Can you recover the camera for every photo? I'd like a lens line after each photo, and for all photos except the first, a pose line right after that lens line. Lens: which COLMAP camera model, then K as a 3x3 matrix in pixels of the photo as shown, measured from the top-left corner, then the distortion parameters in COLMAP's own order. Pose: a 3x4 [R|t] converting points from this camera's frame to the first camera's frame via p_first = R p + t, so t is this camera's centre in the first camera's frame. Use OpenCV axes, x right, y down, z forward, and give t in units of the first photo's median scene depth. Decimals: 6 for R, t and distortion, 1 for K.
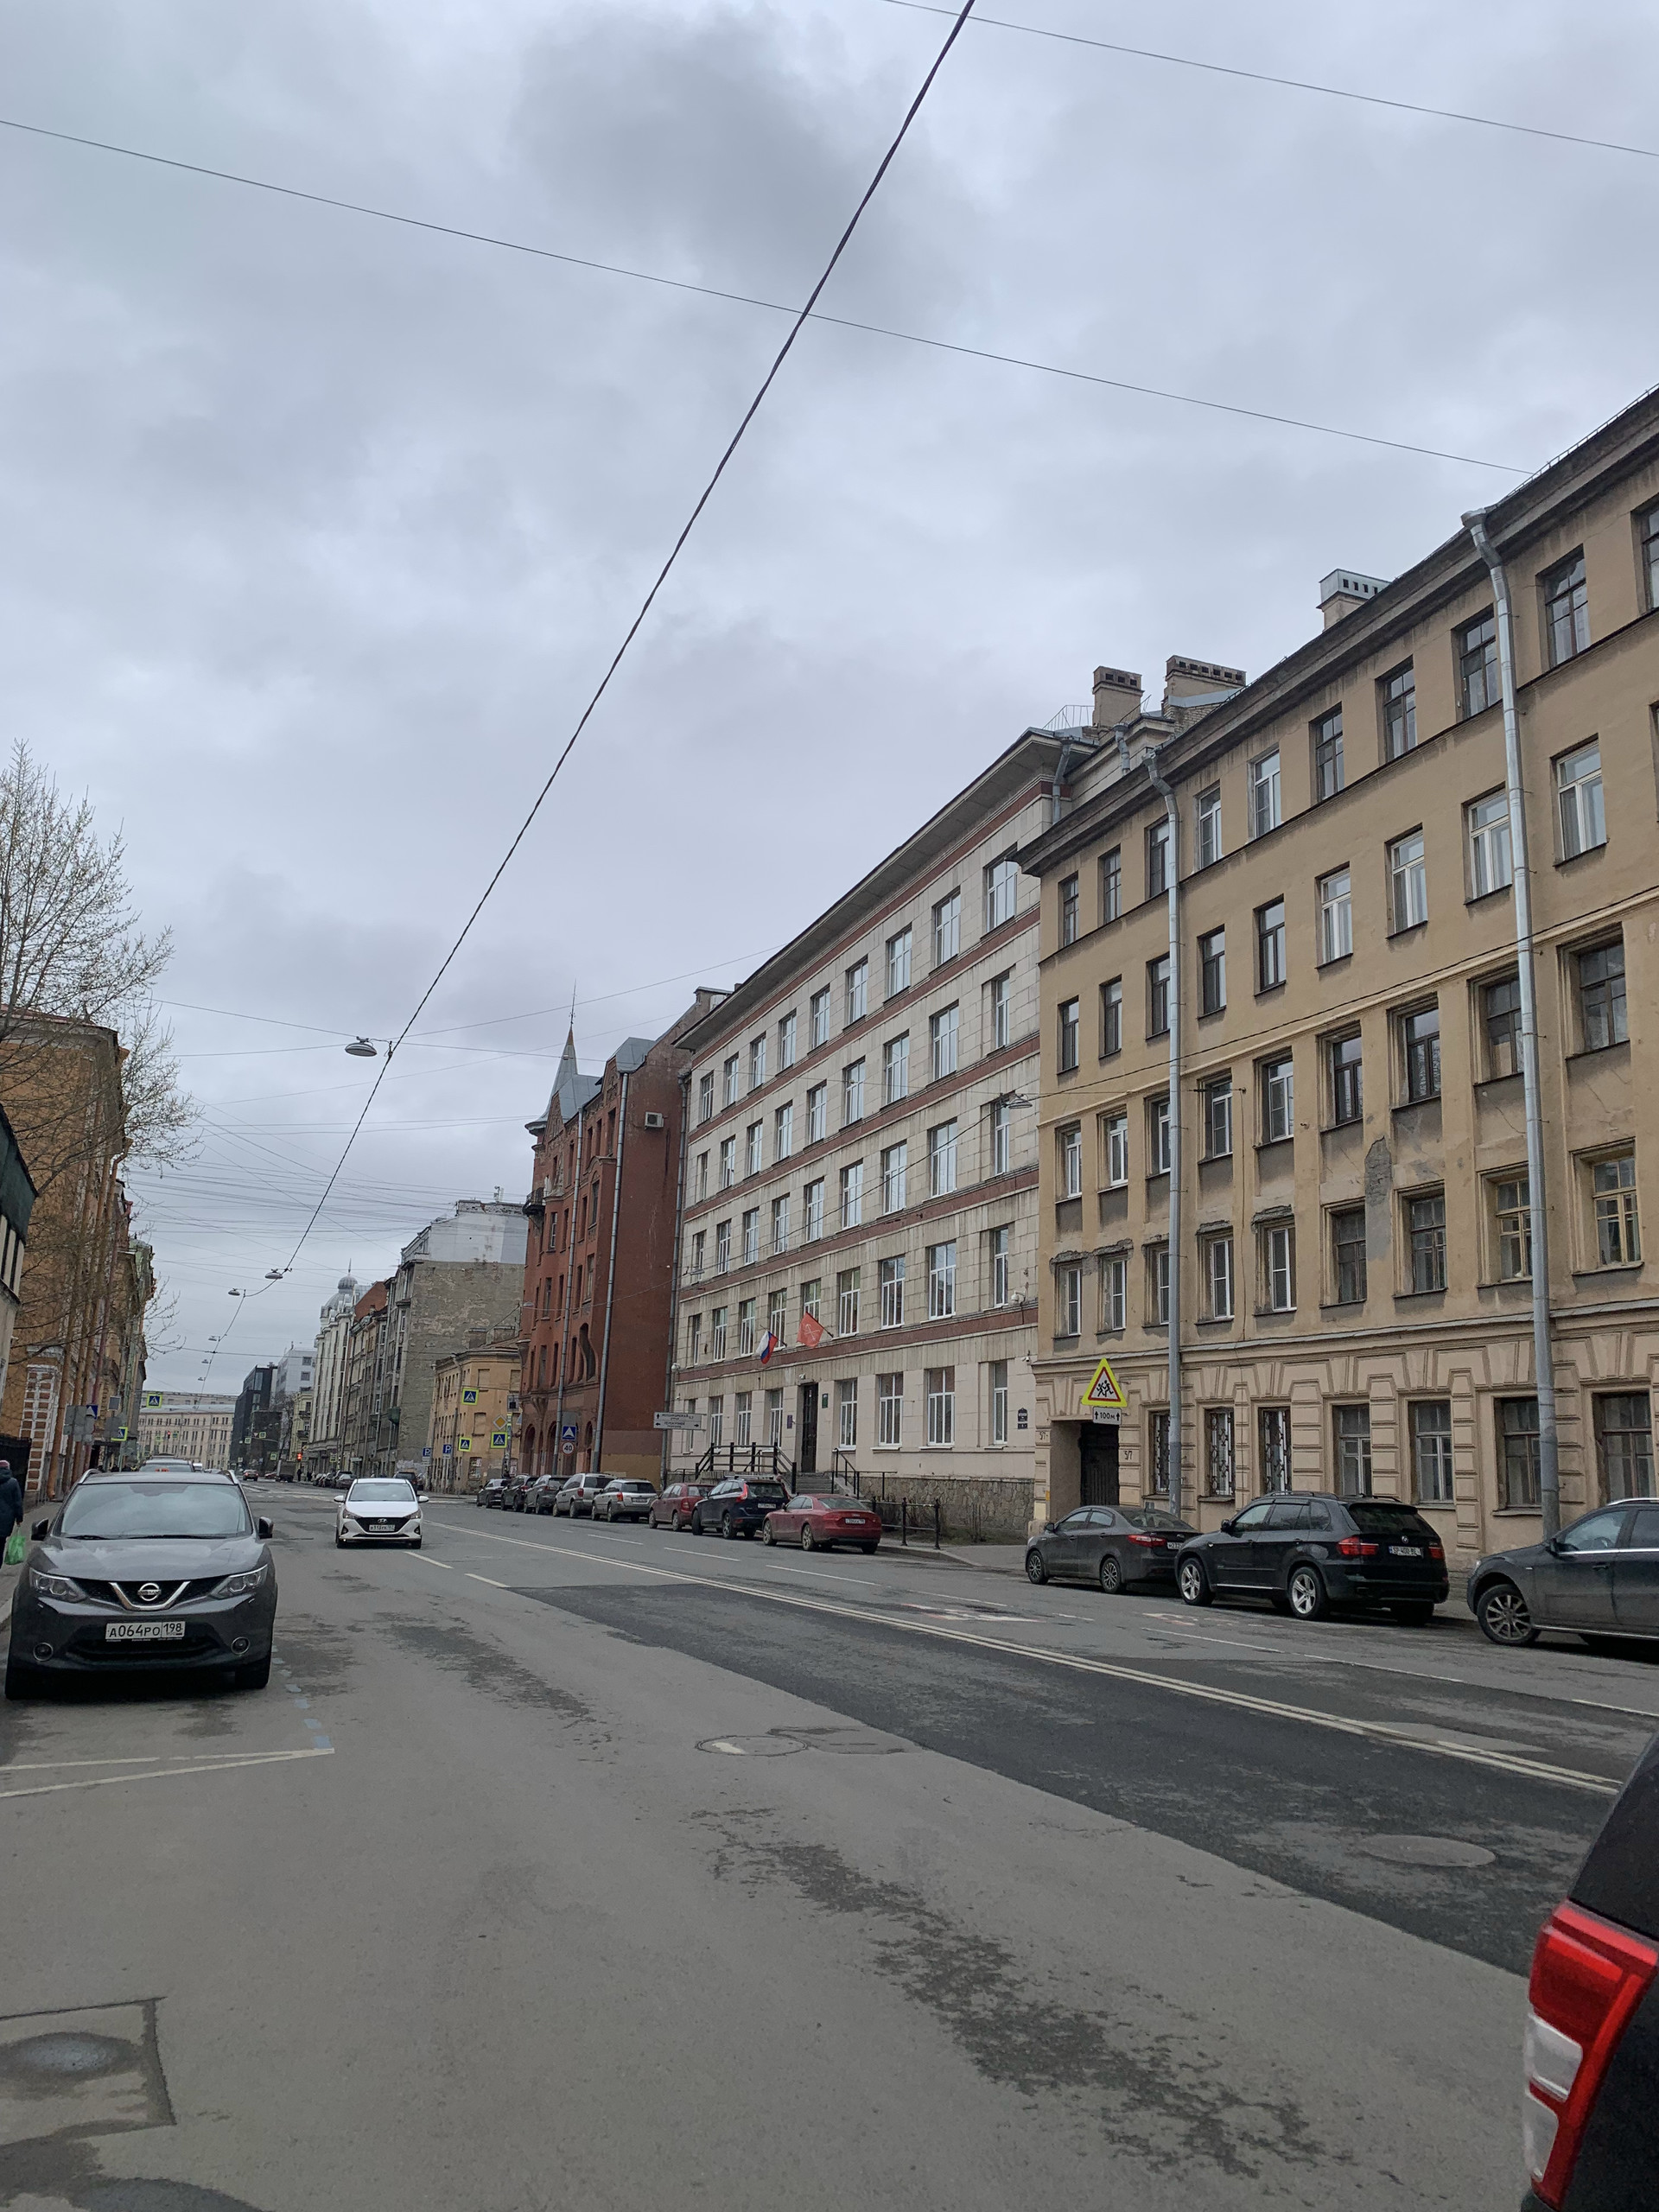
lens RADIAL K [[1725.7, 0, 829.5], [0, 1725.7, 1106.0], [0, 0, 1]] dist [0.004245, -0.198536]
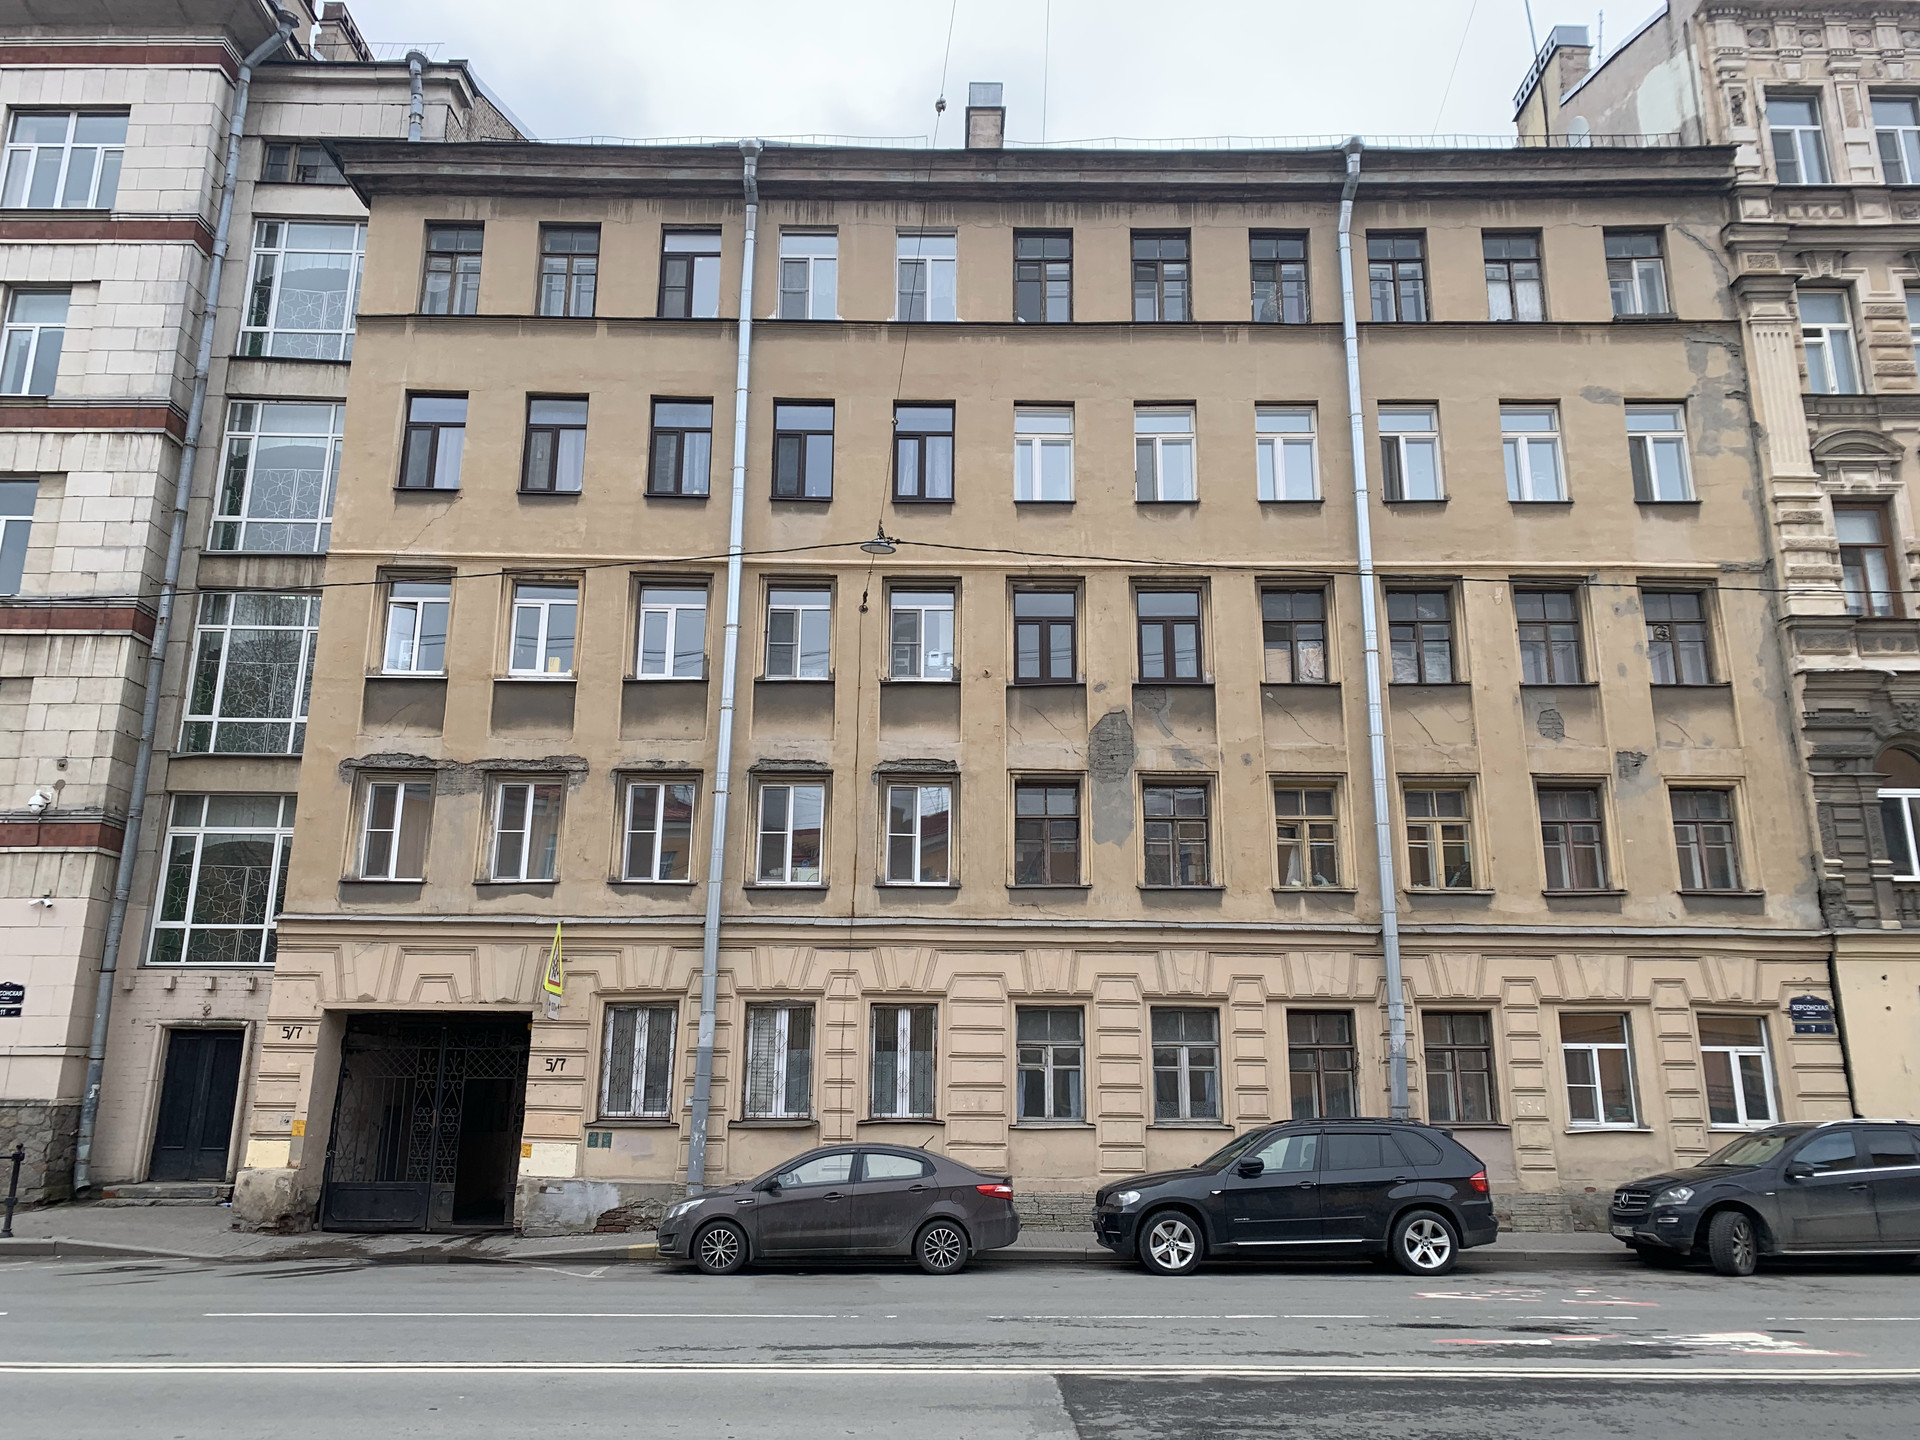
lens RADIAL K [[1340.8, 0, 963.2], [0, 1340.8, 789.6], [0, 0, 1]] dist [0.054602, -0.080281]
pose [[0.341854, 0.188308, 0.920693, -0.345954], [-0.190849, 0.973214, -0.128187, 0.164894], [-0.920170, -0.131892, 0.368635, 0.821487]]
